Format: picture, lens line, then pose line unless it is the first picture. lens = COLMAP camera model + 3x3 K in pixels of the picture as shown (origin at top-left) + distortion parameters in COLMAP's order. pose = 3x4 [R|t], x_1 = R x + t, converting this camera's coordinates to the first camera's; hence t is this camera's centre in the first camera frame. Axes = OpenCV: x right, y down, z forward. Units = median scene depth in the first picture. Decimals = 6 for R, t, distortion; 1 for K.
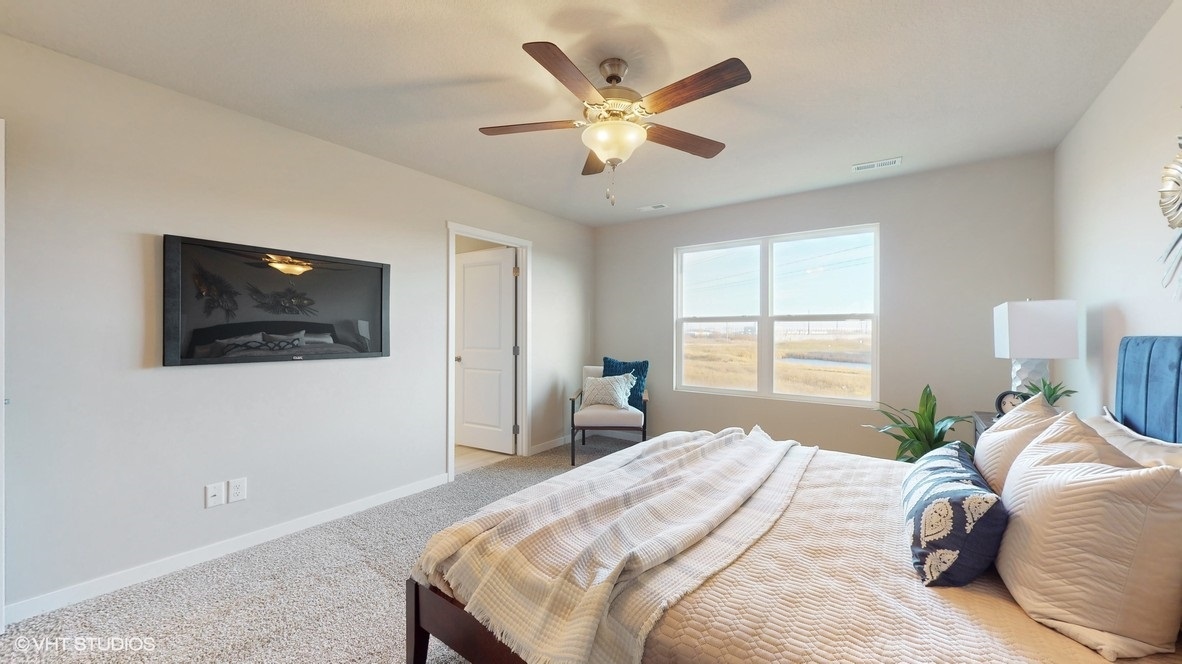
lens RADIAL K [[438.1, 0, 592.6], [0, 438.1, 333.5], [0, 0, 1]] dist [0.001279, -0.000021]
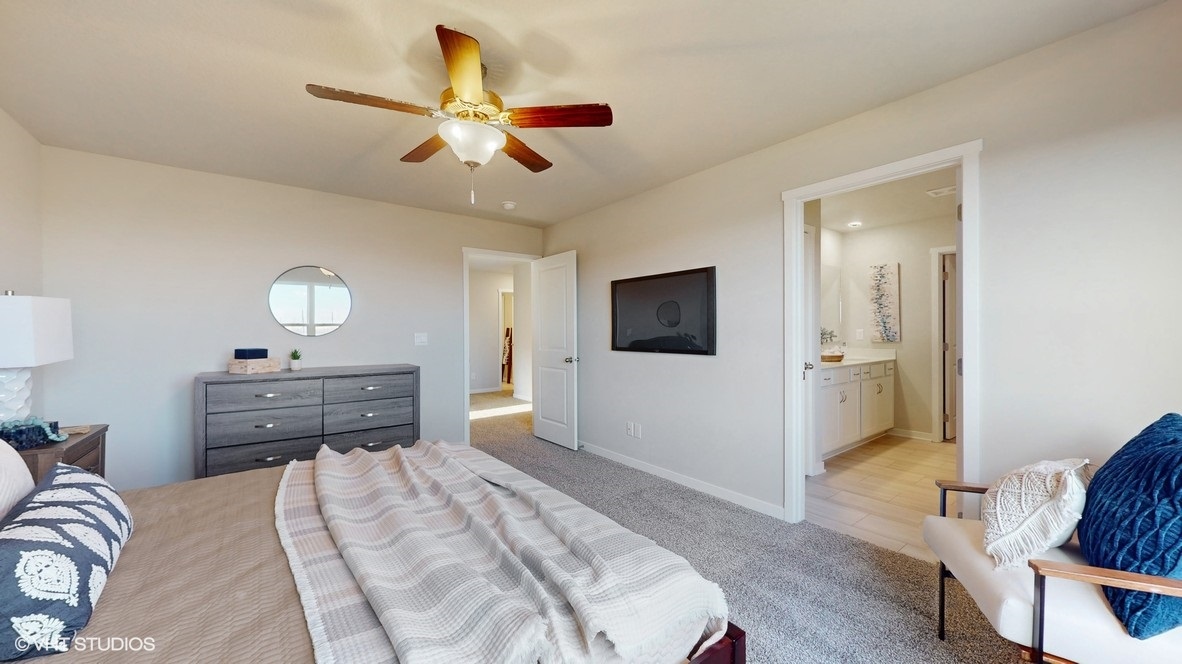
lens RADIAL K [[438.1, 0, 593.8], [0, 438.1, 331.6], [0, 0, 1]] dist [0.001279, -0.000021]
pose [[-0.270278, -0.001257, -0.962782, 0.810736], [0.005309, 0.999982, -0.002796, -0.002666], [0.962768, -0.005867, -0.270266, 1.337246]]
